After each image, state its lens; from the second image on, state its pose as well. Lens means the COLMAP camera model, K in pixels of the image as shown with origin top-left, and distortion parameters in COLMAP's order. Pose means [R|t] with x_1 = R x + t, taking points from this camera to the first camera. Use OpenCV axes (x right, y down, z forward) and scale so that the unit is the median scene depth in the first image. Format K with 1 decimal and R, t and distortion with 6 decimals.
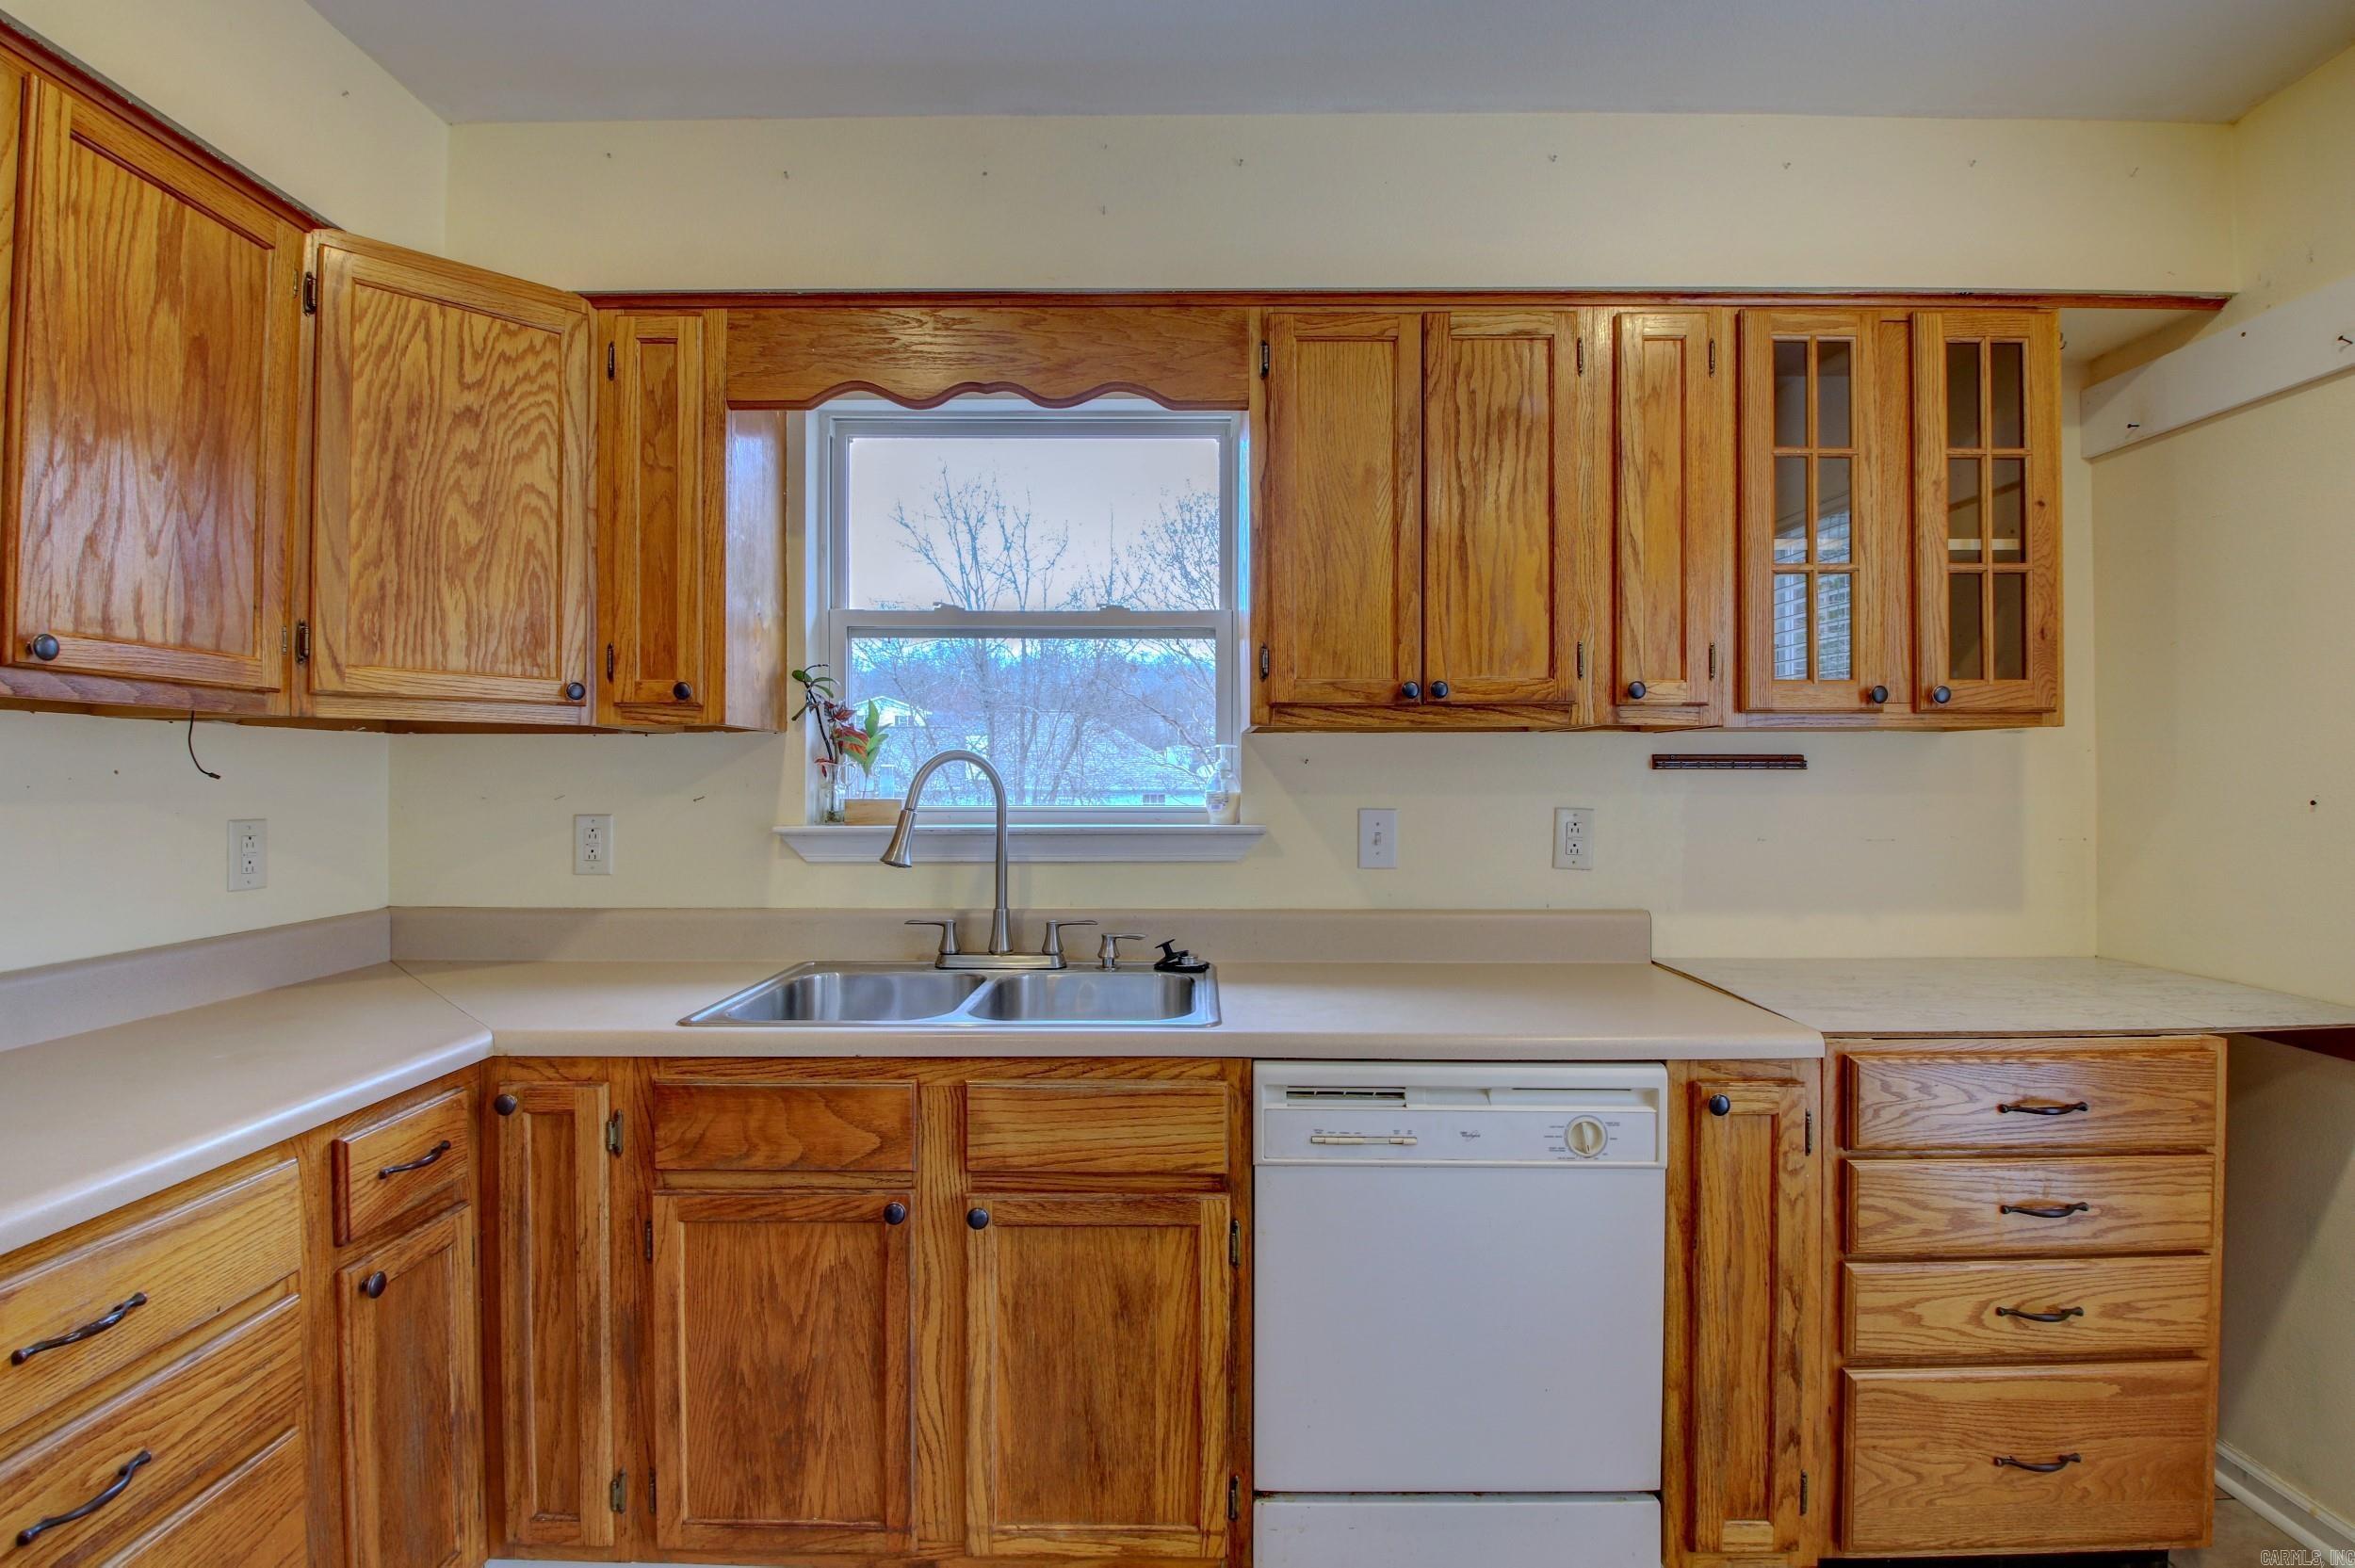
lens RADIAL K [[1086.7, 0, 1181.9], [0, 1086.7, 772.4], [0, 0, 1]] dist [0.010853, -0.020715]
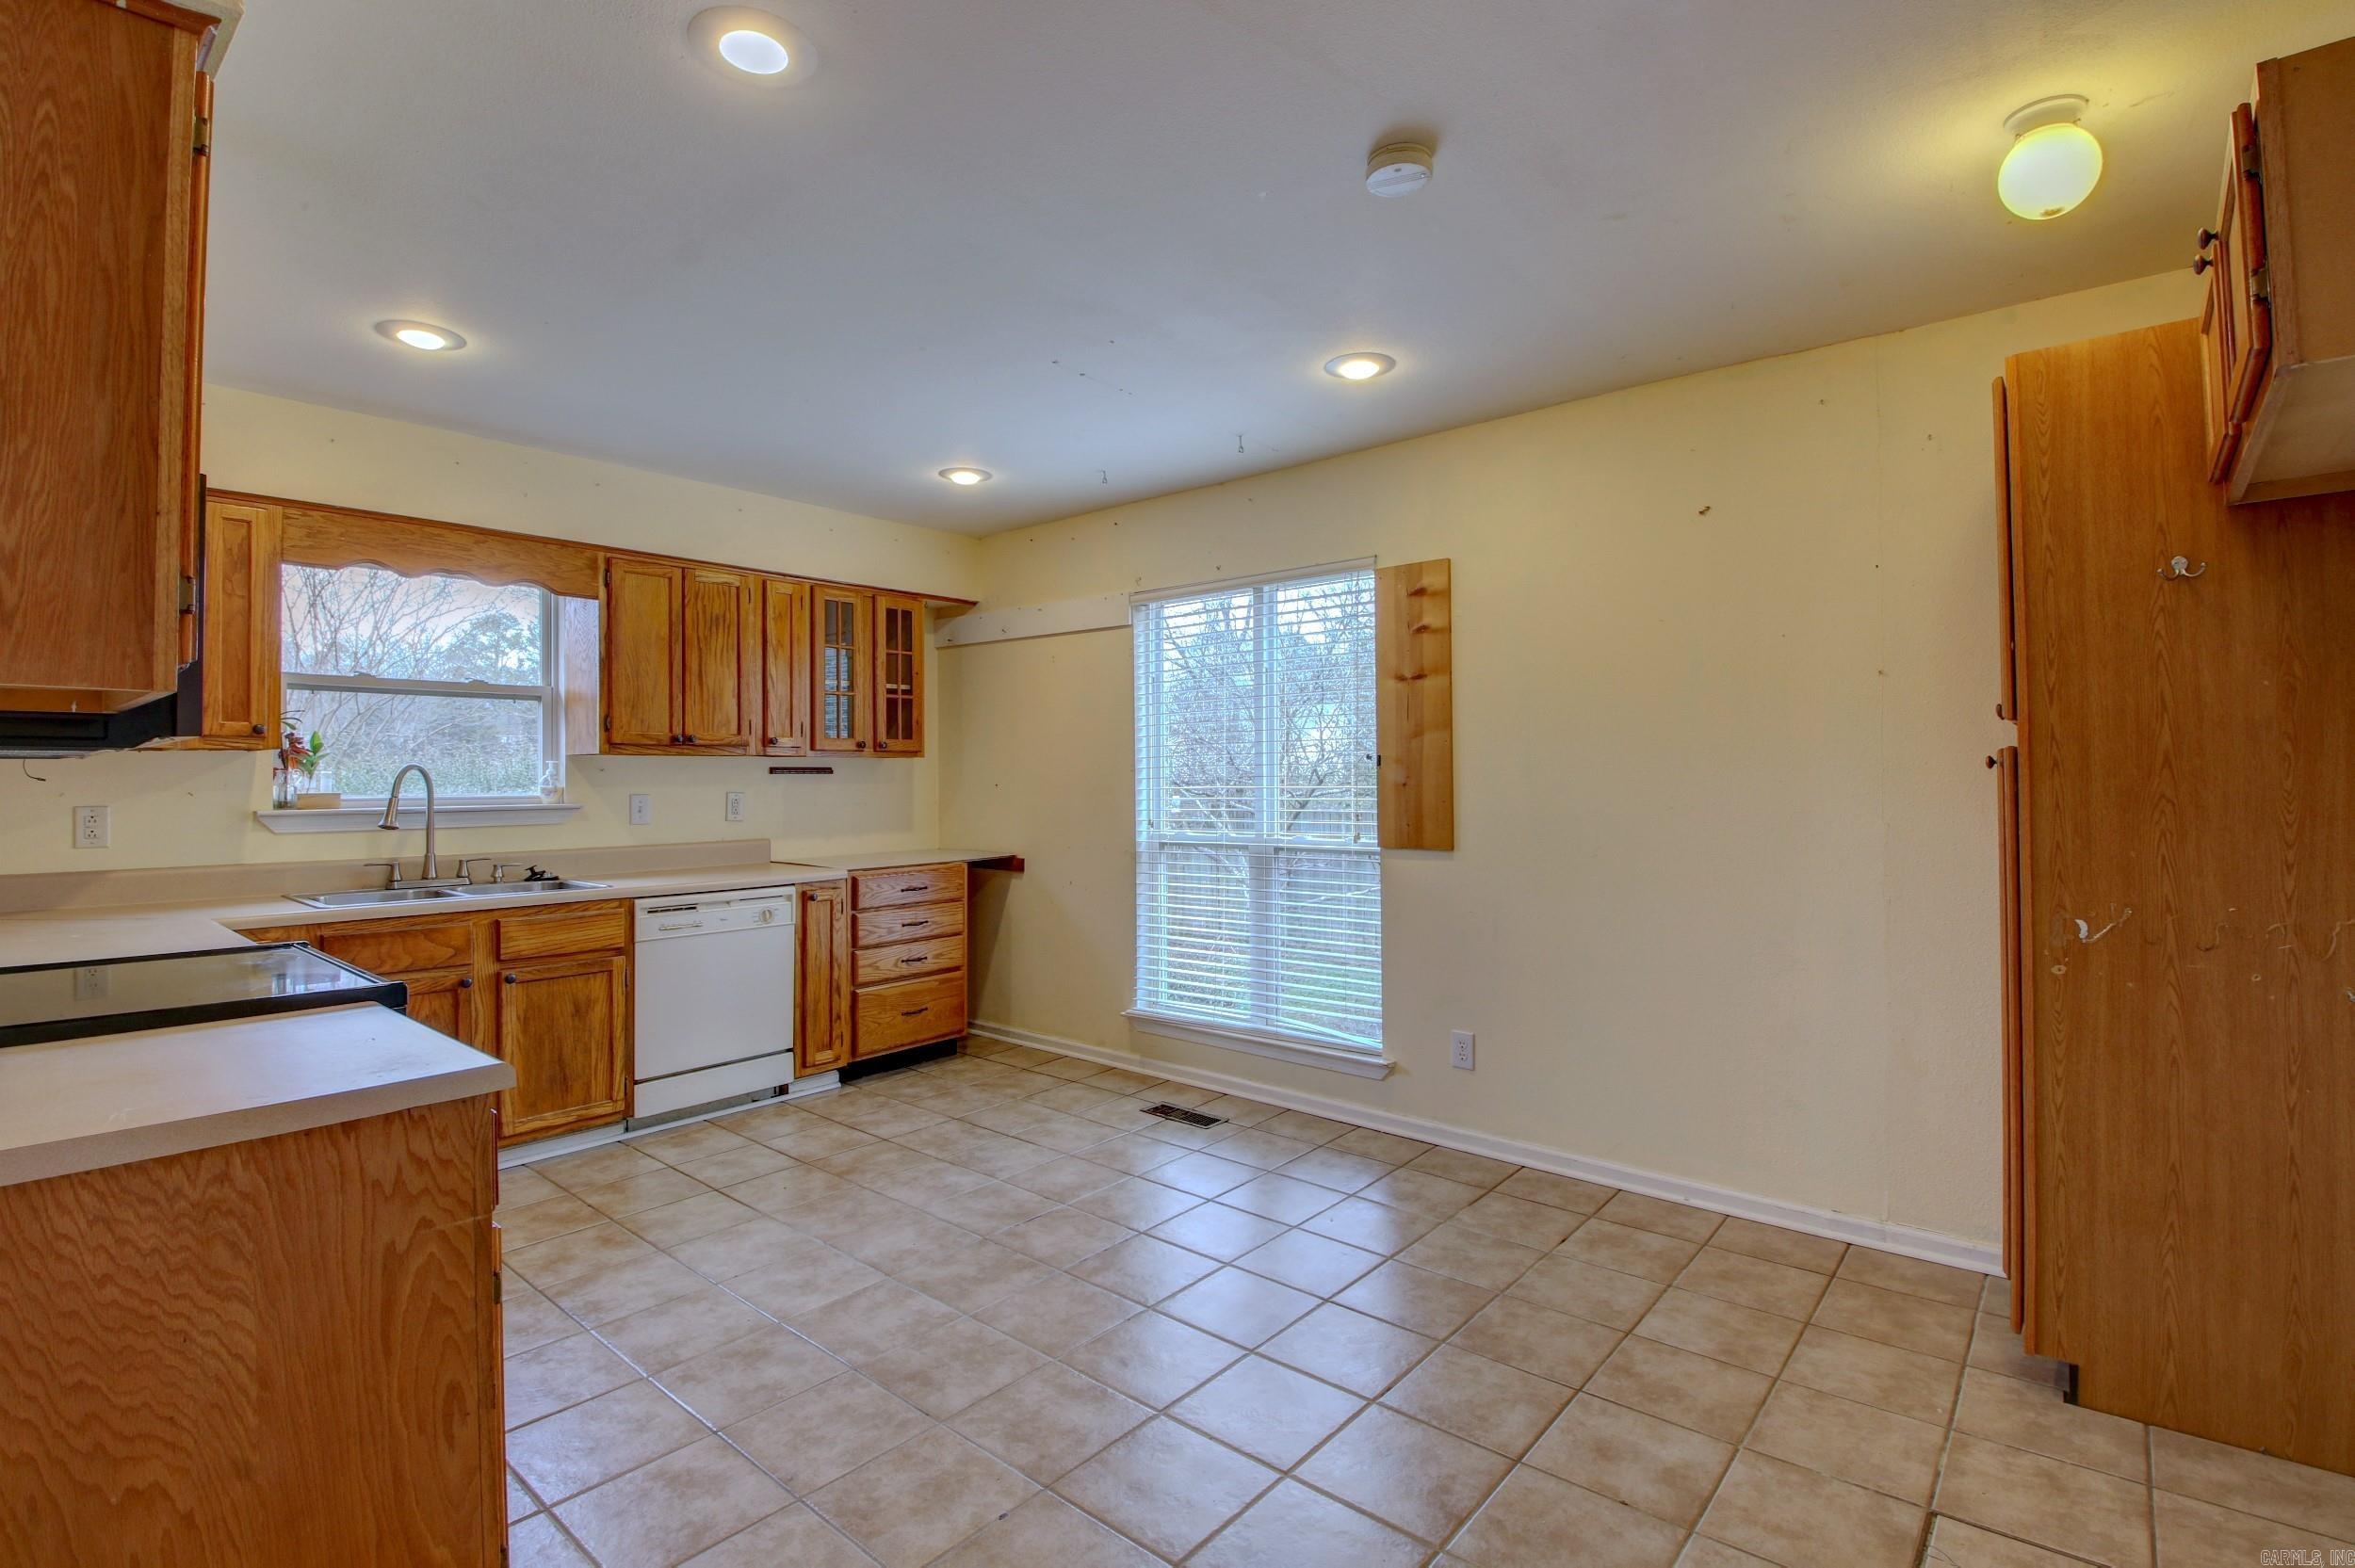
lens RADIAL K [[1086.7, 0, 1181.9], [0, 1086.7, 772.4], [0, 0, 1]] dist [0.010853, -0.020715]
pose [[0.643106, -0.000773, 0.765777, -0.846707], [0.001350, 0.999999, -0.000124, -0.005105], [-0.765776, 0.001114, 0.643106, -1.234994]]
